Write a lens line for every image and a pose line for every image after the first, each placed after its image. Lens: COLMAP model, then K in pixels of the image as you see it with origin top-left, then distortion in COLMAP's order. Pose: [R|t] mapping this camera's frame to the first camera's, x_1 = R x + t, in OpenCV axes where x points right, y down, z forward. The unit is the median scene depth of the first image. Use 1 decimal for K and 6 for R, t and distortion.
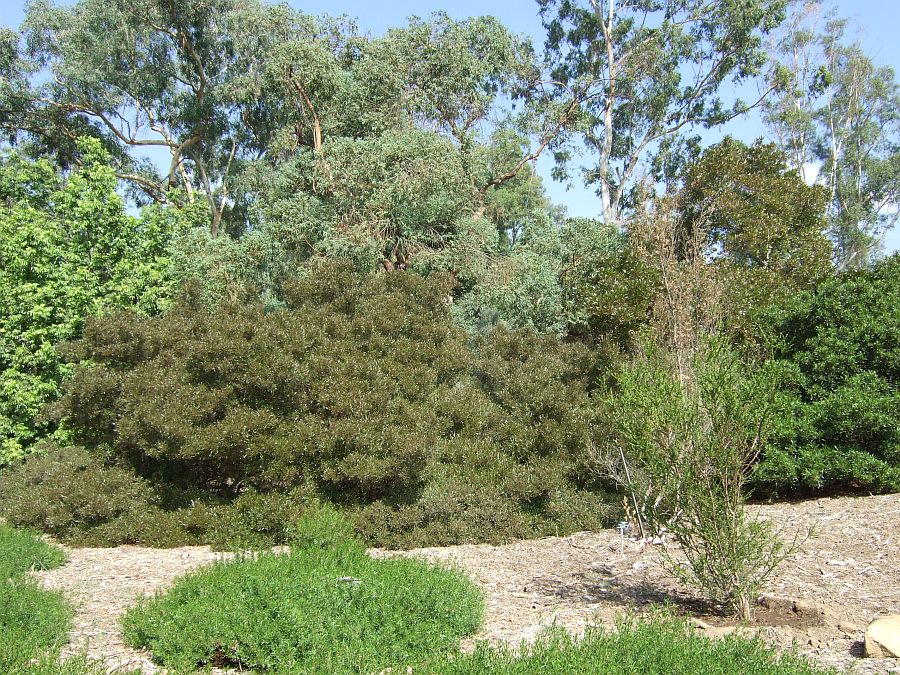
lens RADIAL K [[950.2, 0, 449.5], [0, 950.2, 339.8], [0, 0, 1]] dist [-0.047605, 0.000000]
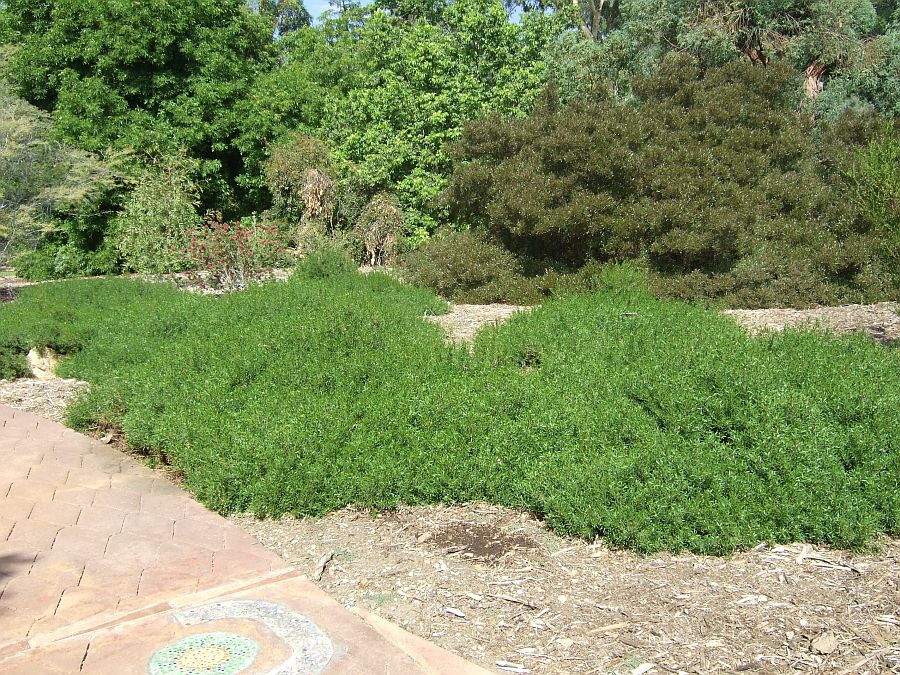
lens RADIAL K [[950.2, 0, 449.0], [0, 950.2, 336.5], [0, 0, 1]] dist [-0.047605, 0.000000]
pose [[0.913701, 0.041290, -0.404284, 0.101318], [0.043895, 0.978978, 0.199189, 0.003870], [0.404010, -0.199745, 0.892680, -0.151330]]
